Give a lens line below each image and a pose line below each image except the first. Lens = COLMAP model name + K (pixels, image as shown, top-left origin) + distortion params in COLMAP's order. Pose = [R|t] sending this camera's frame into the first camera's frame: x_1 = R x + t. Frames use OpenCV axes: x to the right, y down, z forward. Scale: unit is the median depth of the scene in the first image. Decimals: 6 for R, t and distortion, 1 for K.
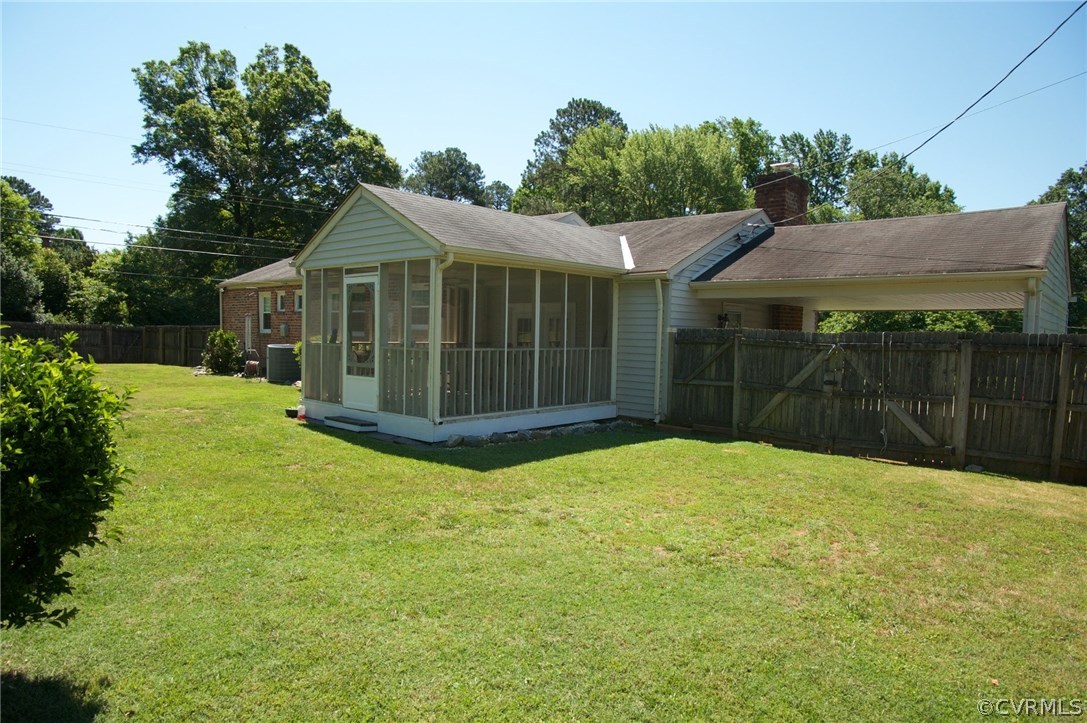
lens RADIAL K [[675.9, 0, 540.1], [0, 675.9, 359.5], [0, 0, 1]] dist [-0.052152, -0.002511]
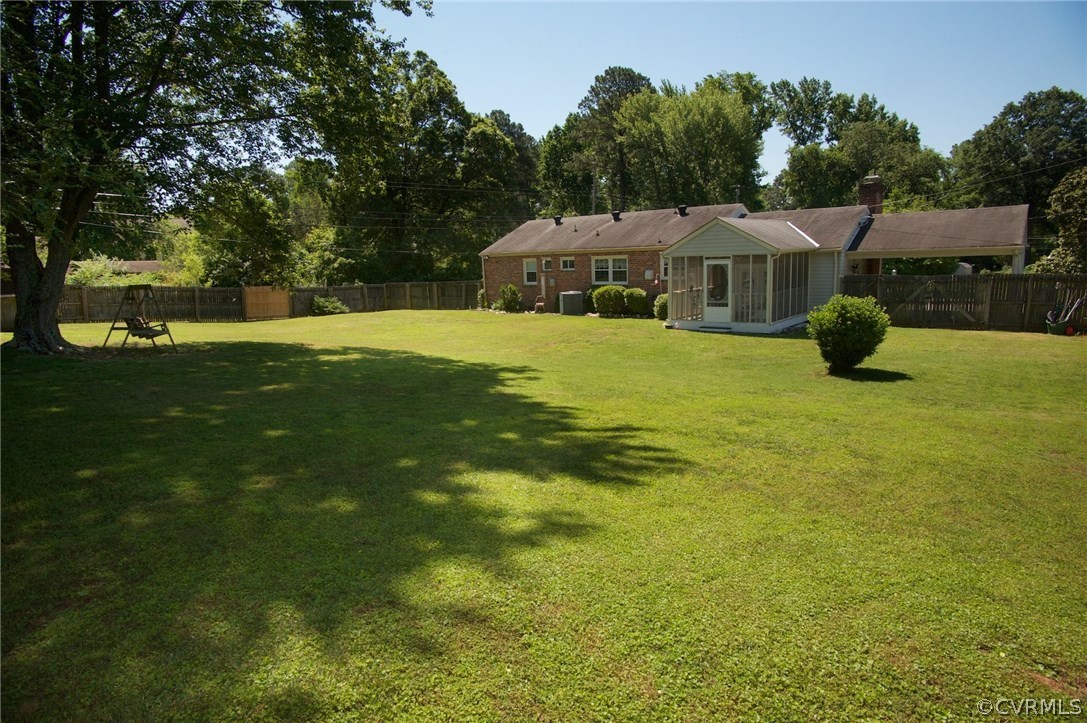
lens RADIAL K [[624.6, 0, 543.6], [0, 624.6, 362.5], [0, 0, 1]] dist [-0.054325, 0.015631]
pose [[0.997336, -0.065678, 0.031727, -0.167110], [0.061216, 0.990204, 0.125495, -0.015613], [-0.039659, -0.123218, 0.991587, -0.184092]]
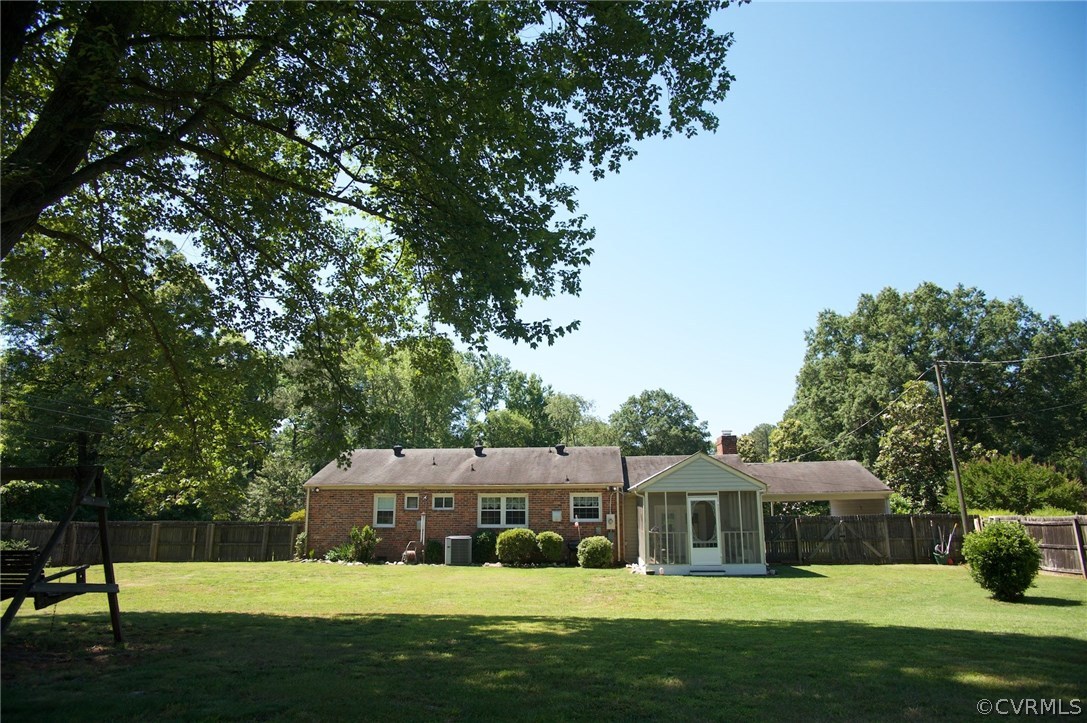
lens RADIAL K [[624.6, 0, 552.7], [0, 624.6, 363.9], [0, 0, 1]] dist [-0.054325, 0.015631]
pose [[0.800498, 0.110451, 0.589069, -0.330261], [0.047755, 0.967992, -0.246395, -0.013404], [-0.597429, 0.225370, 0.769602, -0.051408]]
